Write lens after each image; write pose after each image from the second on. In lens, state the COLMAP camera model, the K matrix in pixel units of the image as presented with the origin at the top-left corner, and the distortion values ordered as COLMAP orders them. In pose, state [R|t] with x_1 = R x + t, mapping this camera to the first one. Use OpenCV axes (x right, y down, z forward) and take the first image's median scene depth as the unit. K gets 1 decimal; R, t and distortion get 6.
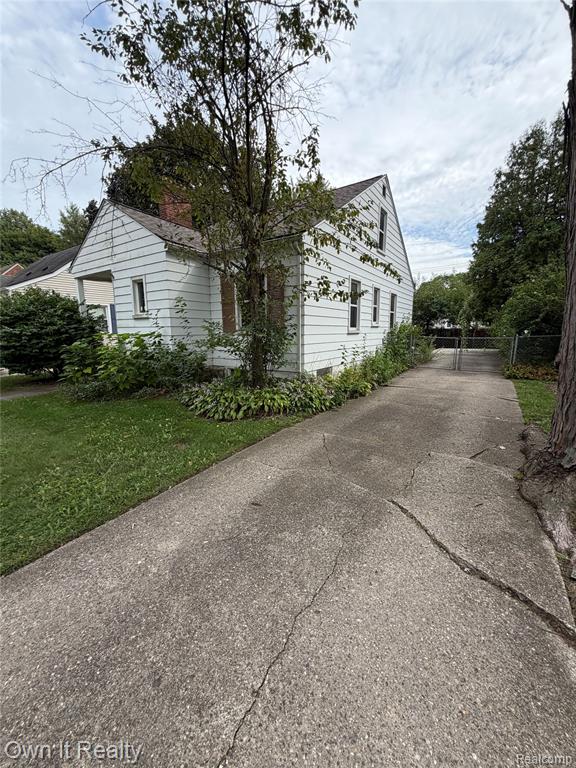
lens RADIAL K [[305.4, 0, 288.0], [0, 305.4, 384.0], [0, 0, 1]] dist [-0.000808, -0.000277]
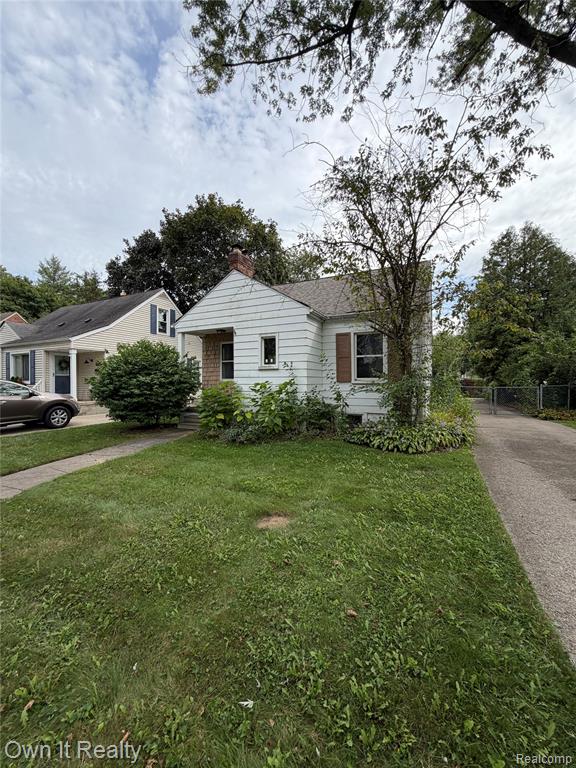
lens RADIAL K [[305.4, 0, 288.0], [0, 305.4, 384.0], [0, 0, 1]] dist [-0.000808, -0.000277]
pose [[0.990542, 0.002255, 0.137191, -0.557523], [0.020474, 0.986242, -0.164038, 0.023777], [-0.135673, 0.165295, 0.976868, -0.097689]]
